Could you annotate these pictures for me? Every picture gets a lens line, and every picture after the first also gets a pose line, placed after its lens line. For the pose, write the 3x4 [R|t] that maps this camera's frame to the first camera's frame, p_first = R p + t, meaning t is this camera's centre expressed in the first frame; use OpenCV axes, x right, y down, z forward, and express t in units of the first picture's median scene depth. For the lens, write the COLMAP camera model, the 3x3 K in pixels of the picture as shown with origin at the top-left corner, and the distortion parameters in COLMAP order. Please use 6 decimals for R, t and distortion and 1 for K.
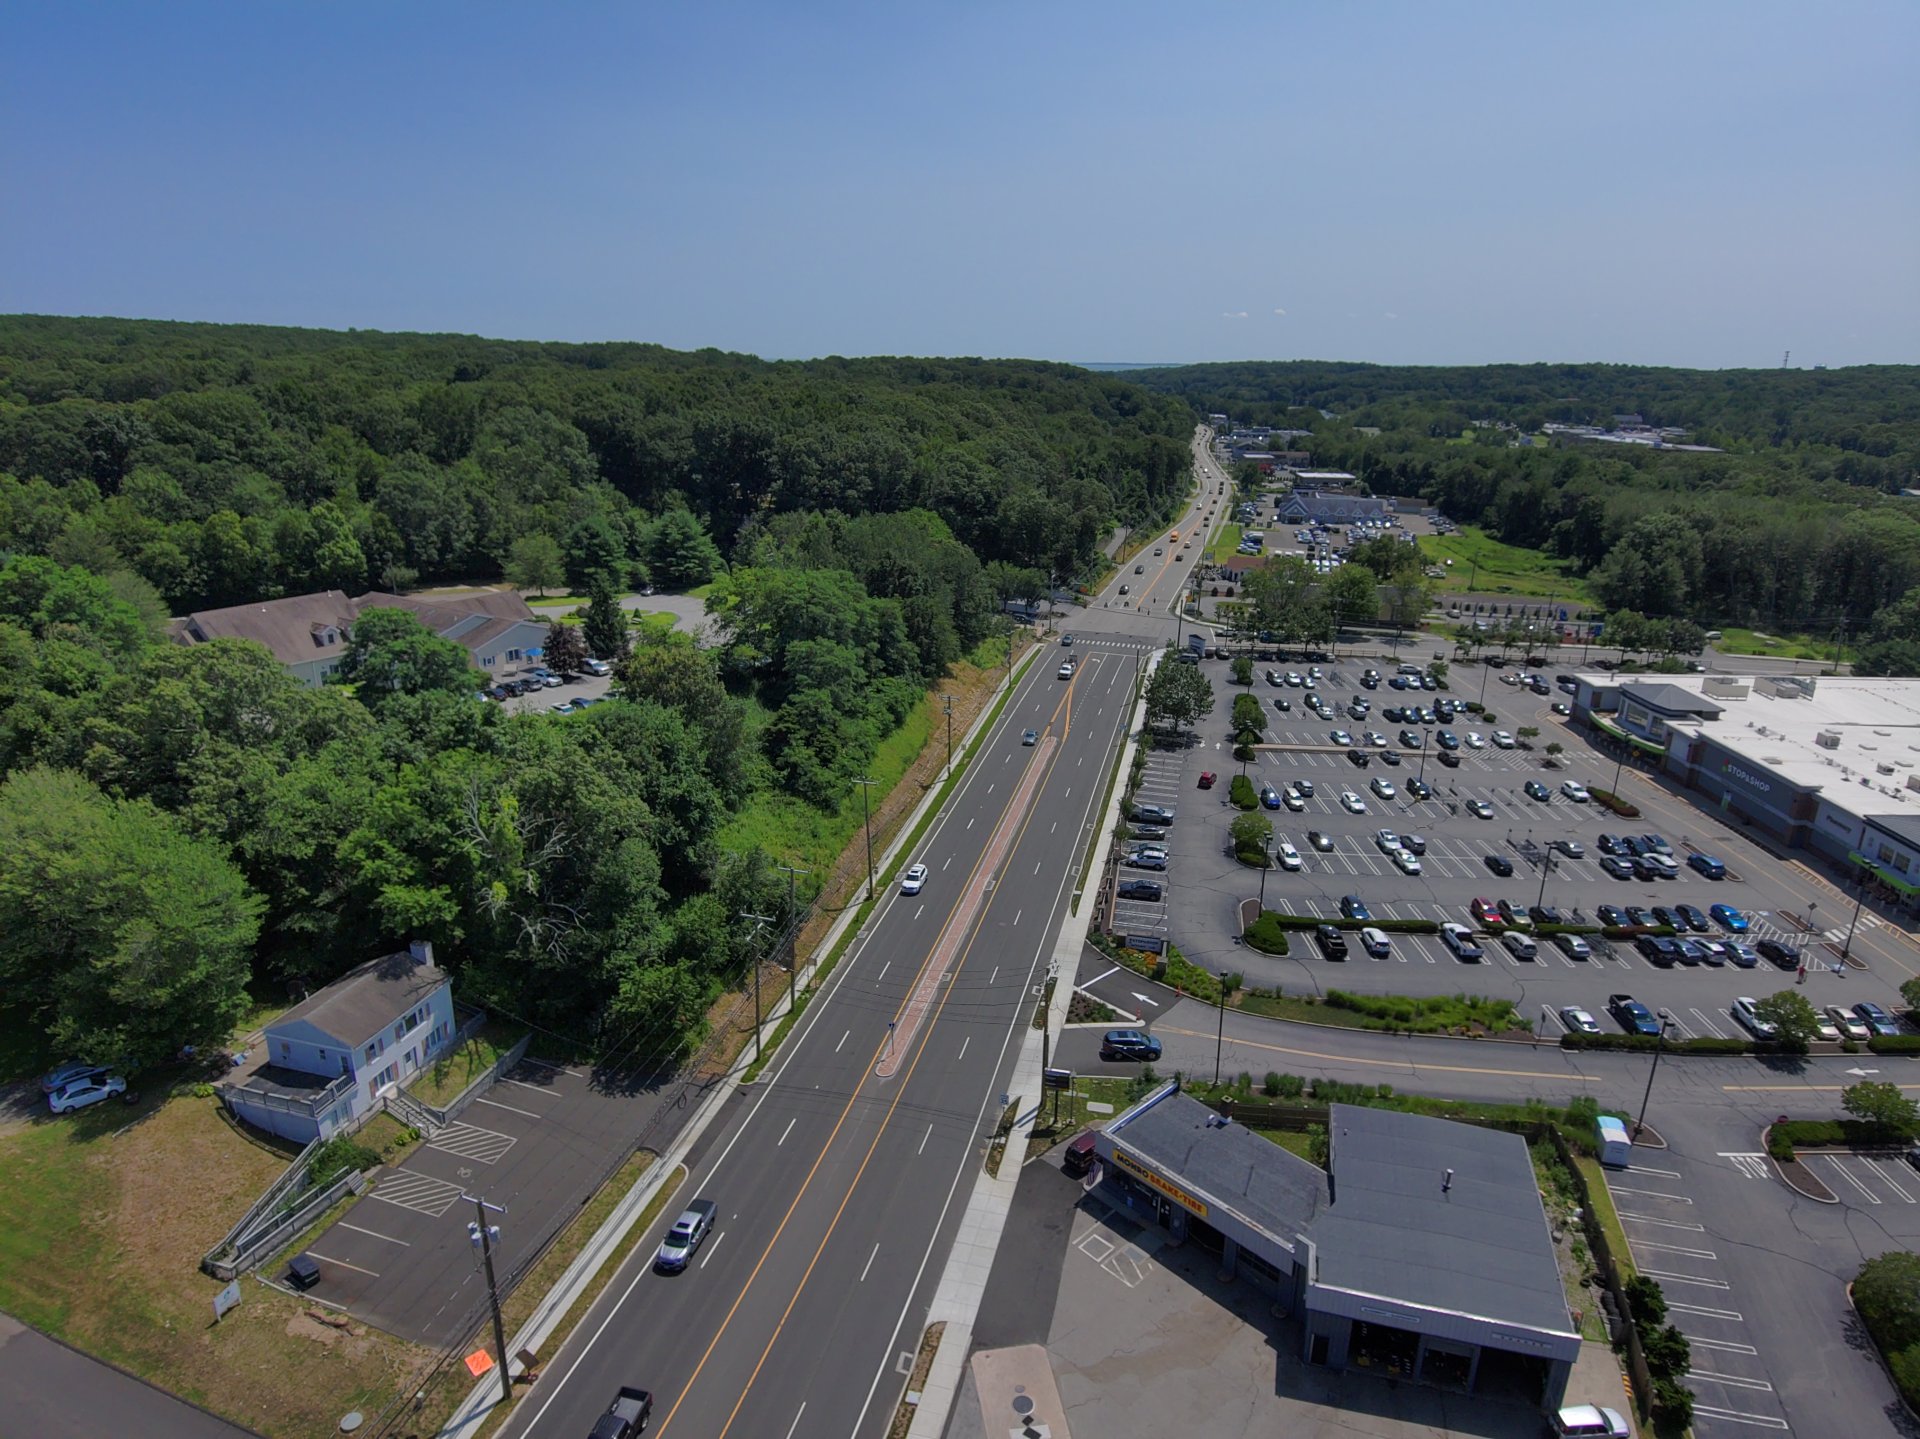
lens RADIAL K [[1133.1, 0, 963.9], [0, 1133.1, 716.8], [0, 0, 1]] dist [0.055884, -0.076418]
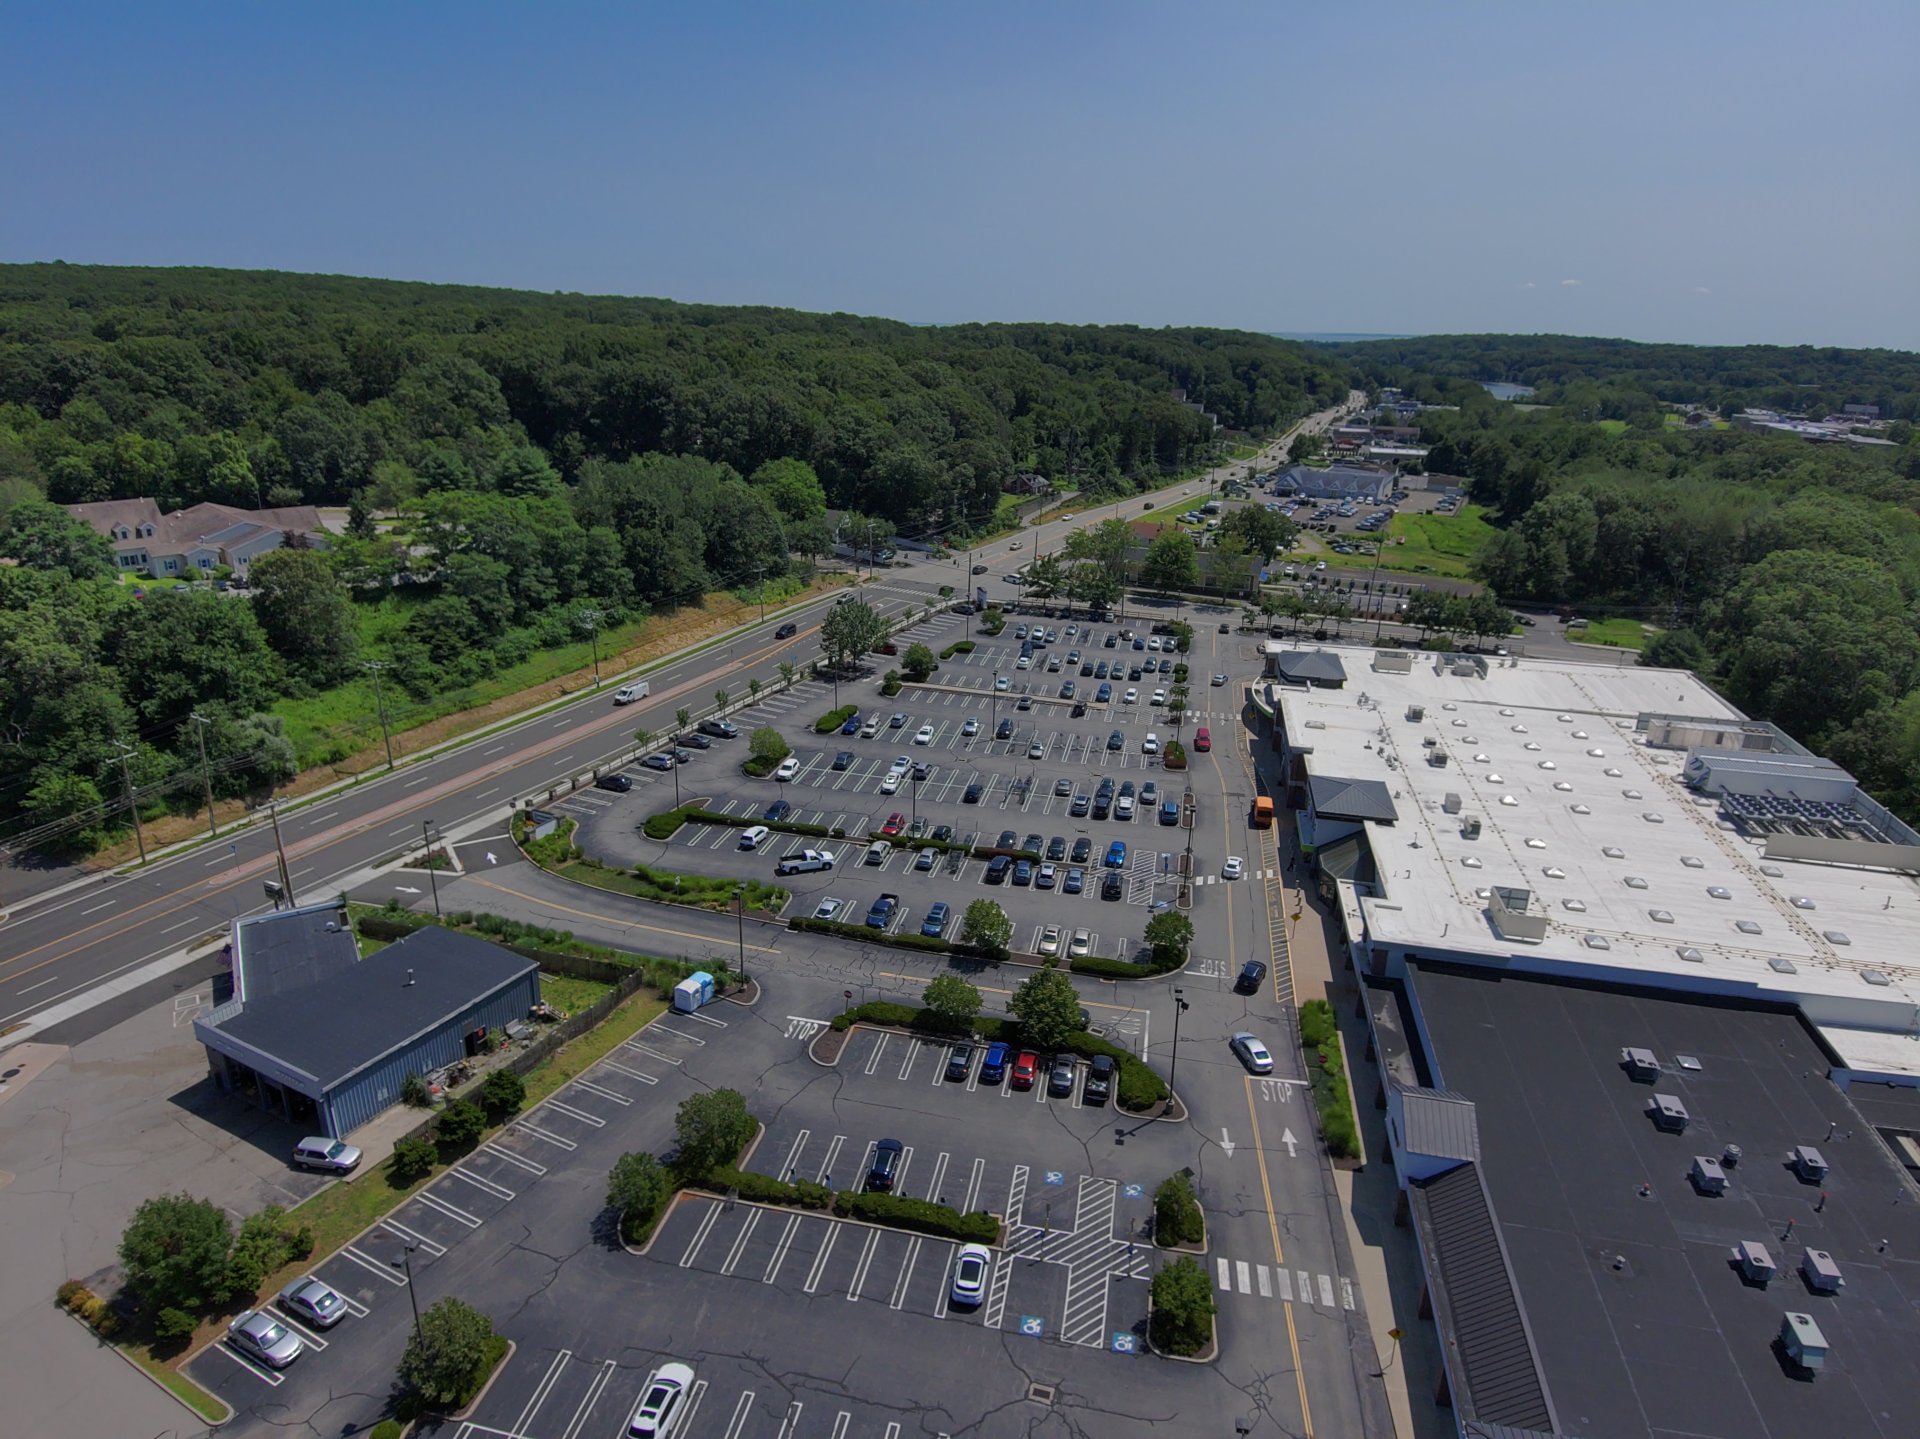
lens RADIAL K [[1133.1, 0, 975.2], [0, 1133.1, 726.1], [0, 0, 1]] dist [0.055884, -0.076418]
pose [[0.979420, 0.078915, -0.185766, 0.431631], [-0.073082, 0.996600, 0.038055, 0.016814], [0.188137, -0.023696, 0.981857, -0.027987]]
